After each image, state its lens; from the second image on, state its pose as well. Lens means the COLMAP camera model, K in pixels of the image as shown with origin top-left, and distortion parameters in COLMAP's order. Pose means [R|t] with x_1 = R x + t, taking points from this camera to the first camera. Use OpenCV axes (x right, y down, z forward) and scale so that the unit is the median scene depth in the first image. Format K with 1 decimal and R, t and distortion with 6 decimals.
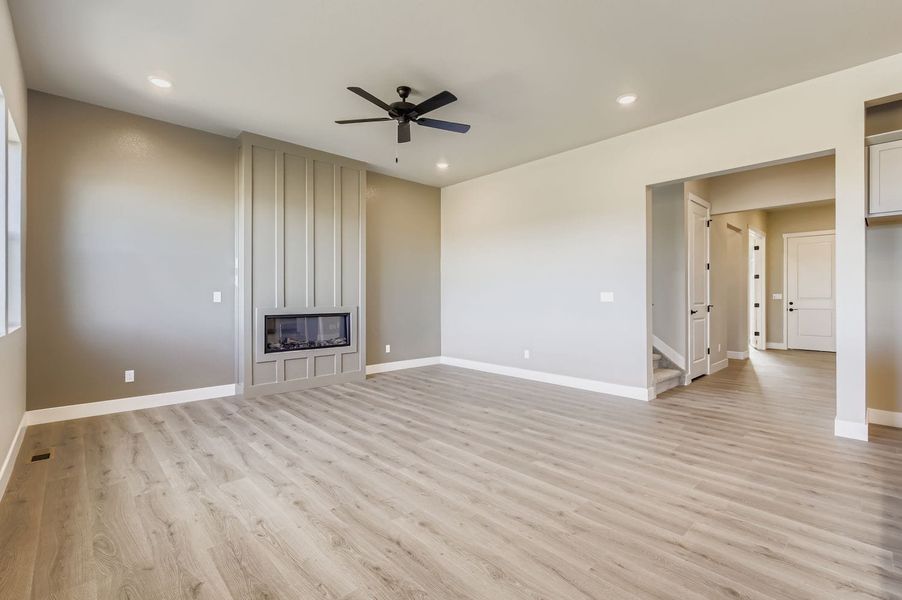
lens RADIAL K [[404.9, 0, 451.0], [0, 404.9, 300.0], [0, 0, 1]] dist [0.003482, 0.000288]
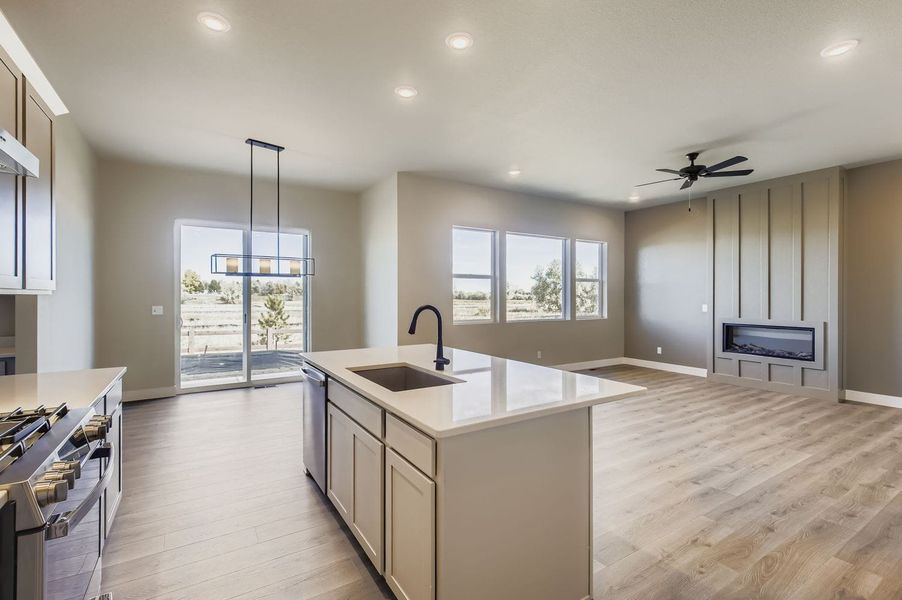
lens RADIAL K [[421.0, 0, 456.1], [0, 421.0, 297.7], [0, 0, 1]] dist [-0.000404, 0.000307]
pose [[-0.183194, 0.004348, -0.983067, 1.122708], [-0.013513, 0.999885, 0.006941, -0.045863], [0.982984, 0.014556, -0.183114, 0.413332]]
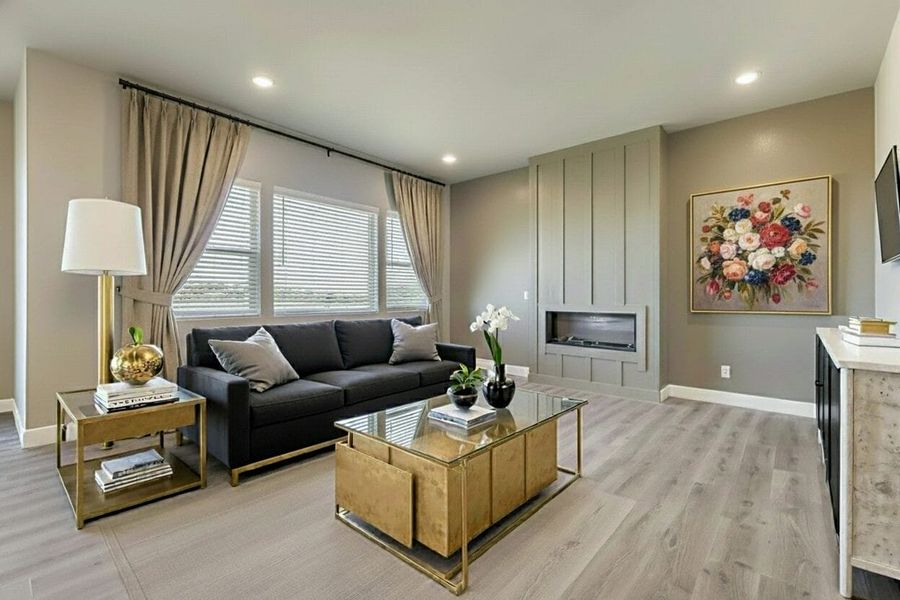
lens RADIAL K [[398.0, 0, 452.0], [0, 398.0, 292.8], [0, 0, 1]] dist [0.001010, 0.000113]
pose [[0.095258, 0.007158, -0.995427, 0.664141], [-0.009229, 0.999938, 0.006307, -0.018552], [0.995410, 0.008586, 0.095318, 0.667967]]
